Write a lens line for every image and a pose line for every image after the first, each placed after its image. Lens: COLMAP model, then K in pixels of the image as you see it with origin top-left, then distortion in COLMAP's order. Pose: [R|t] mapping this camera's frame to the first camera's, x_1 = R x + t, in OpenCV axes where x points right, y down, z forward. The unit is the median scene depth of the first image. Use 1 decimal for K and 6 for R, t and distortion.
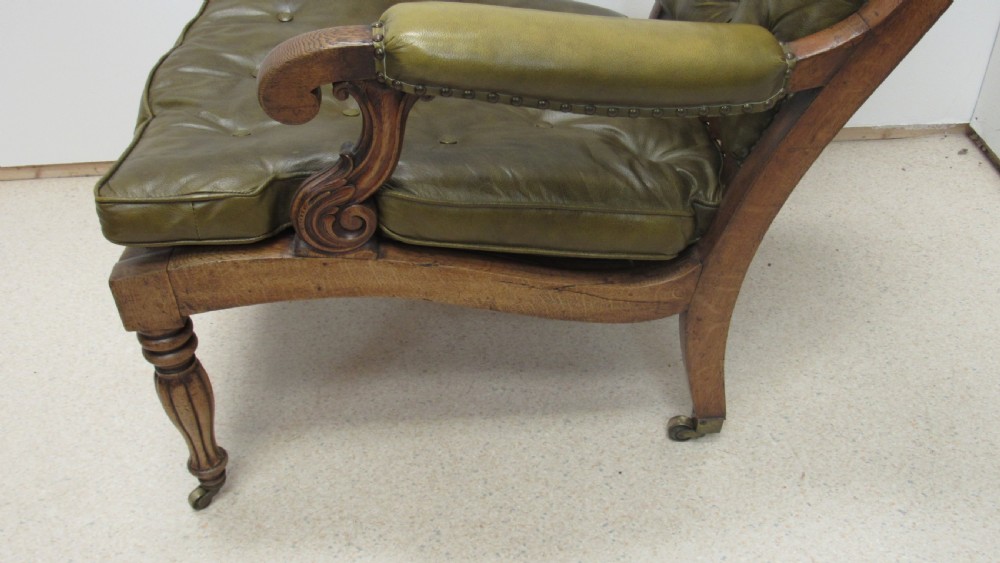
lens RADIAL K [[949.2, 0, 500.0], [0, 949.2, 281.5], [0, 0, 1]] dist [-0.058298, 0.025302]
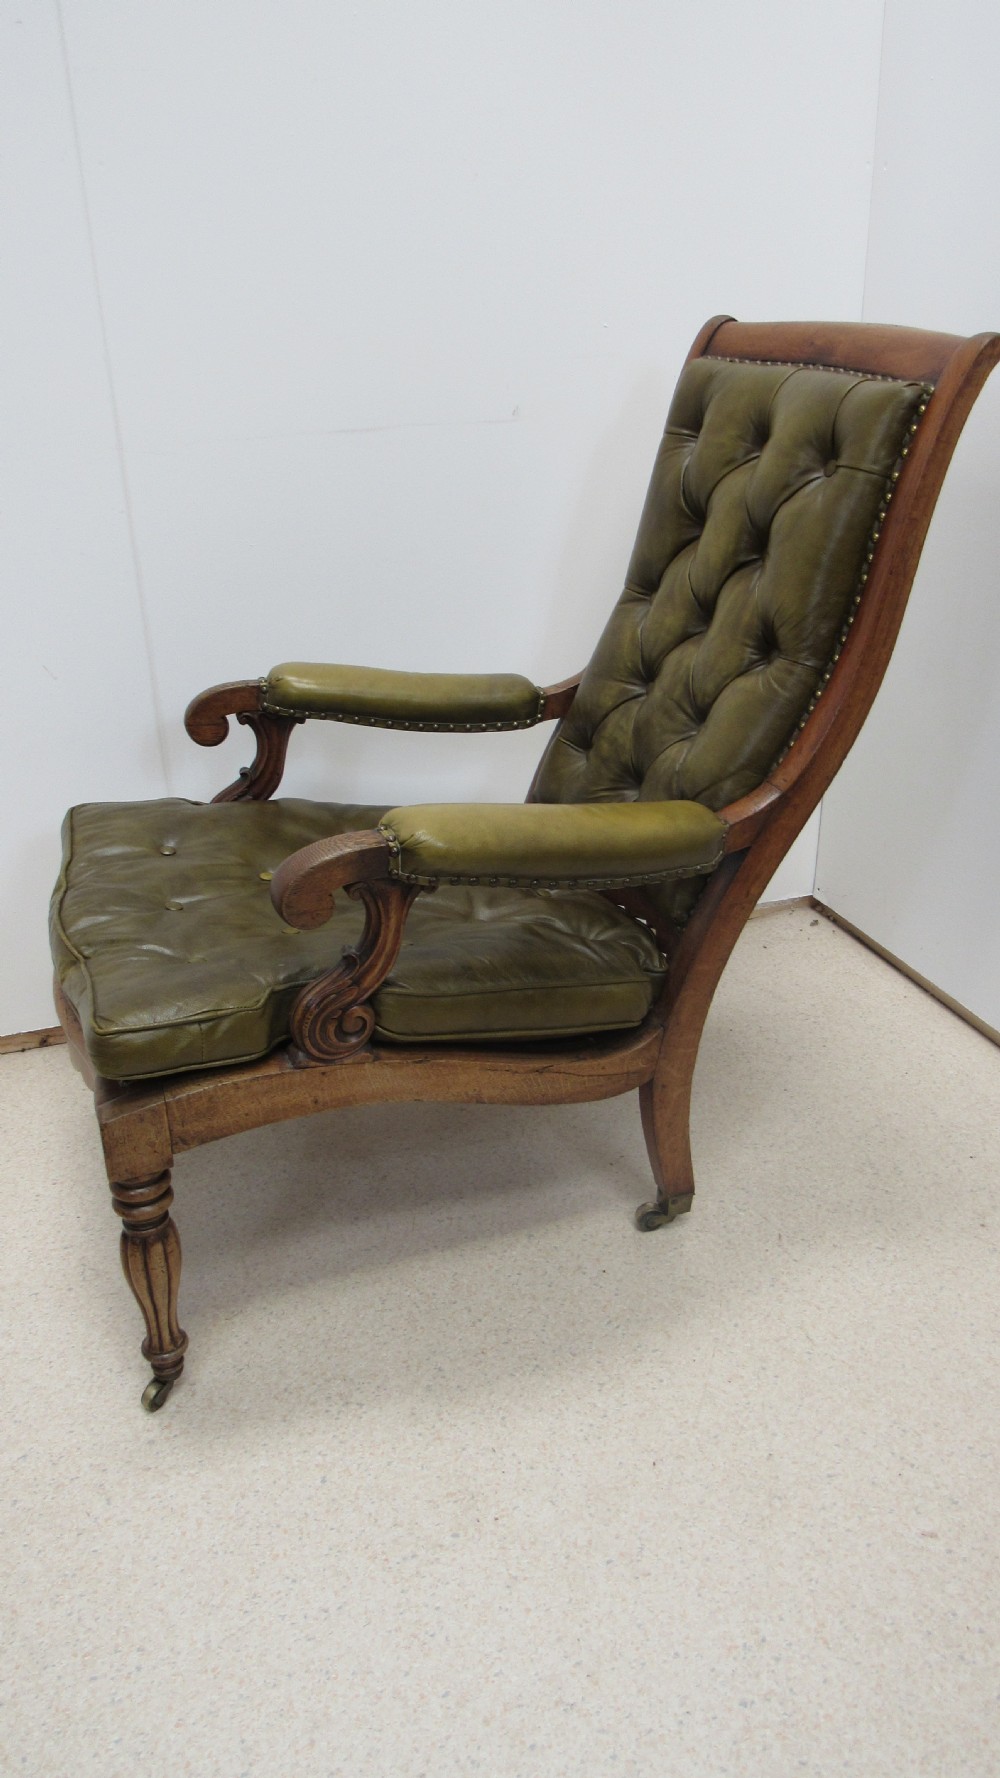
lens RADIAL K [[1275.2, 0, 500.0], [0, 1275.2, 889.0], [0, 0, 1]] dist [-0.028849, 0.012266]
pose [[0.951753, -0.108046, 0.287215, -0.350253], [0.176254, 0.958653, -0.223425, 0.118879], [-0.251199, 0.263268, 0.931444, -0.308888]]
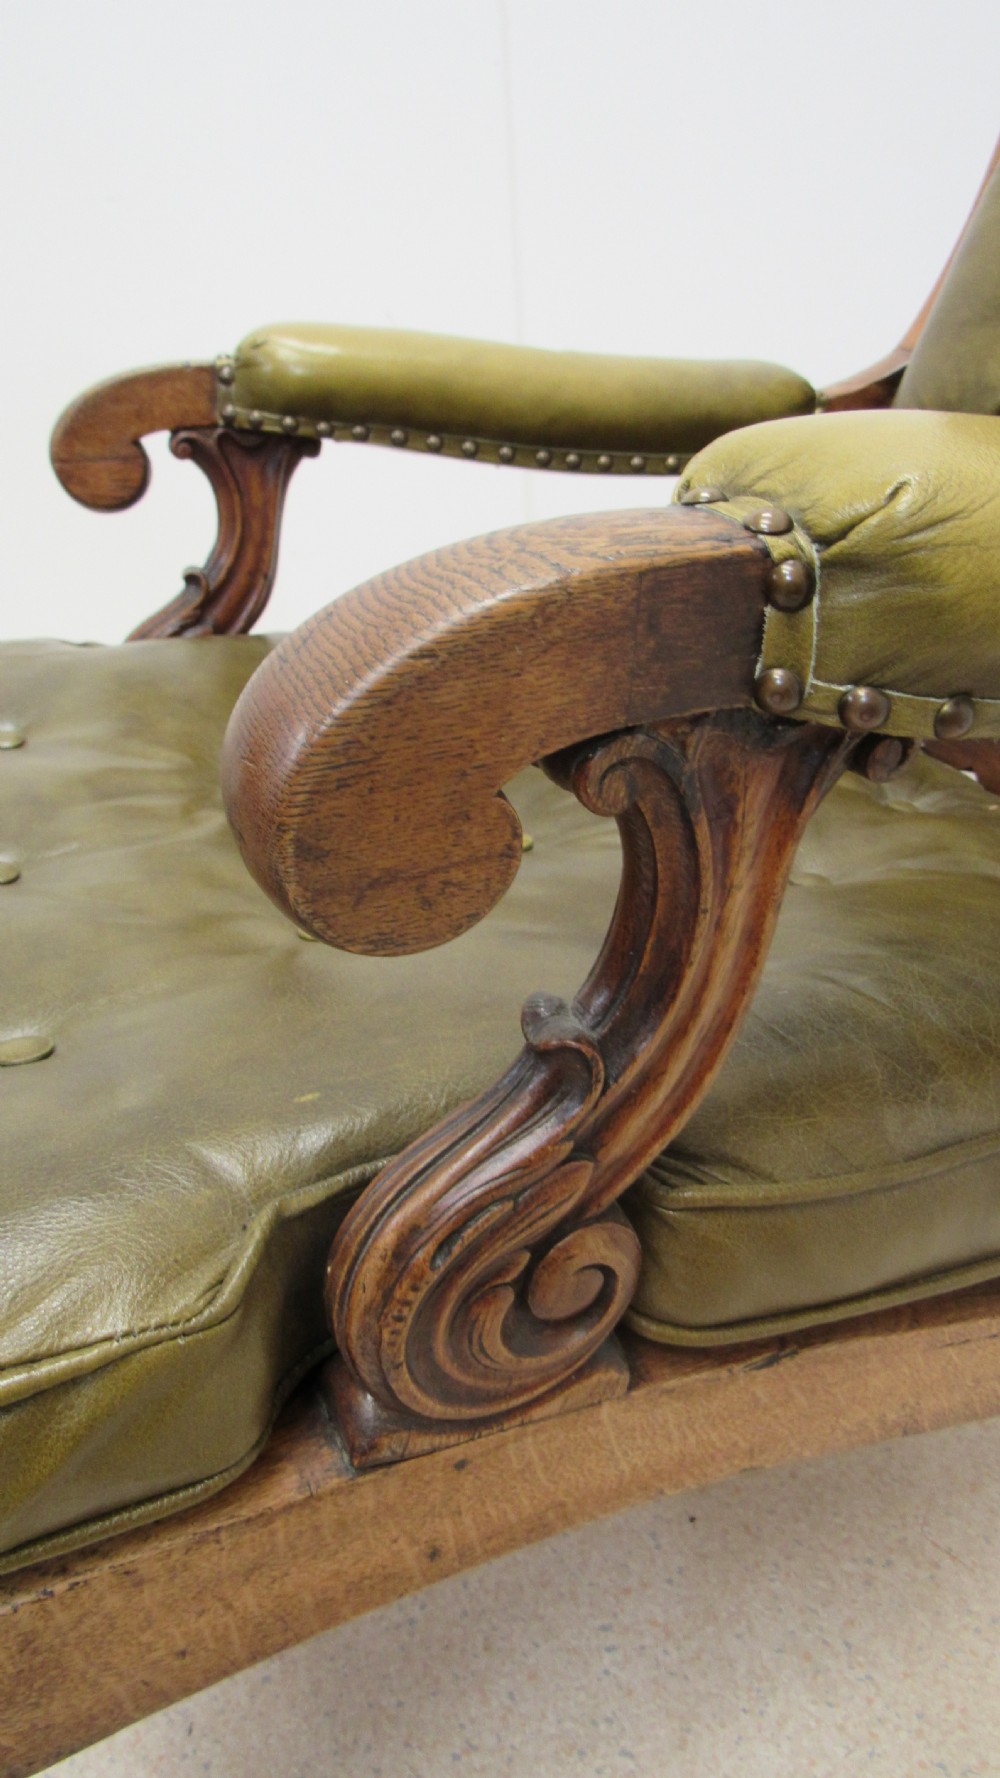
lens RADIAL K [[1275.2, 0, 500.0], [0, 1275.2, 889.0], [0, 0, 1]] dist [-0.028849, 0.012266]
pose [[0.948608, -0.153287, 0.276849, -0.235721], [0.209438, 0.959945, -0.186121, -0.099971], [-0.237230, 0.234539, 0.942716, 0.590323]]
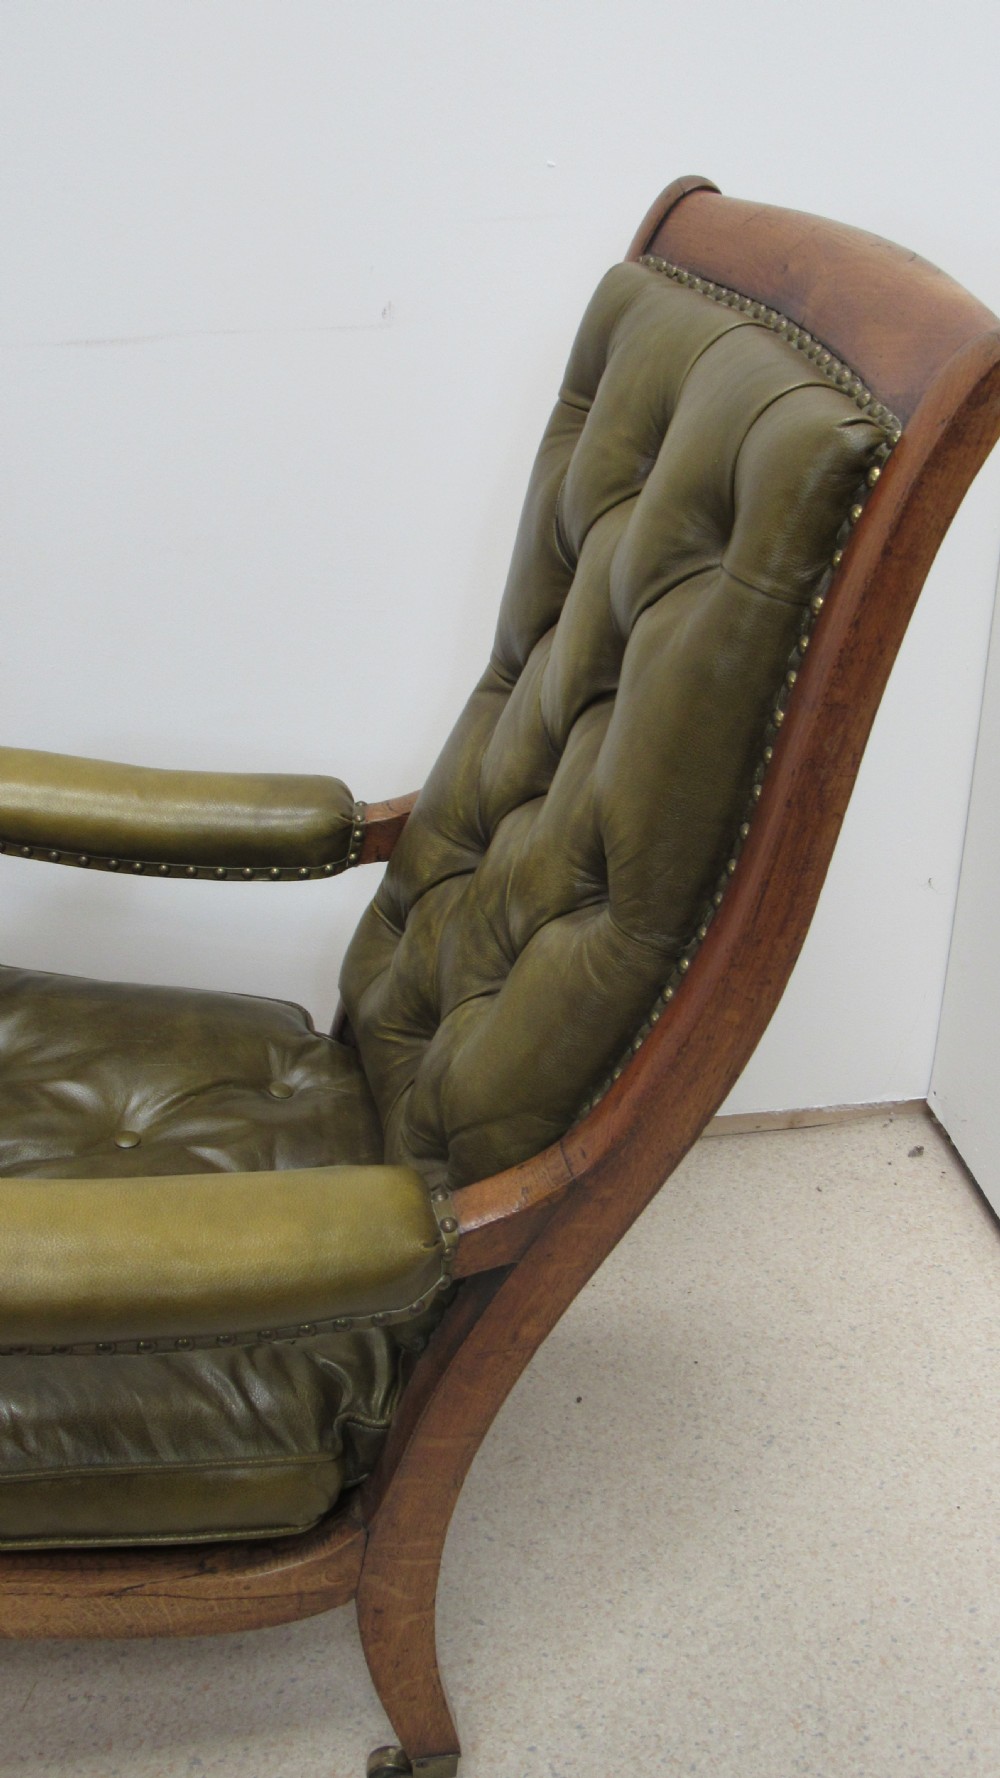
lens RADIAL K [[1687.7, 0, 500.0], [0, 1687.7, 889.0], [0, 0, 1]] dist [-0.058298, 0.025302]
pose [[0.992913, -0.031528, 0.114588, 0.192538], [0.050806, 0.984232, -0.169427, -0.230630], [-0.107440, 0.174048, 0.978858, -0.085985]]
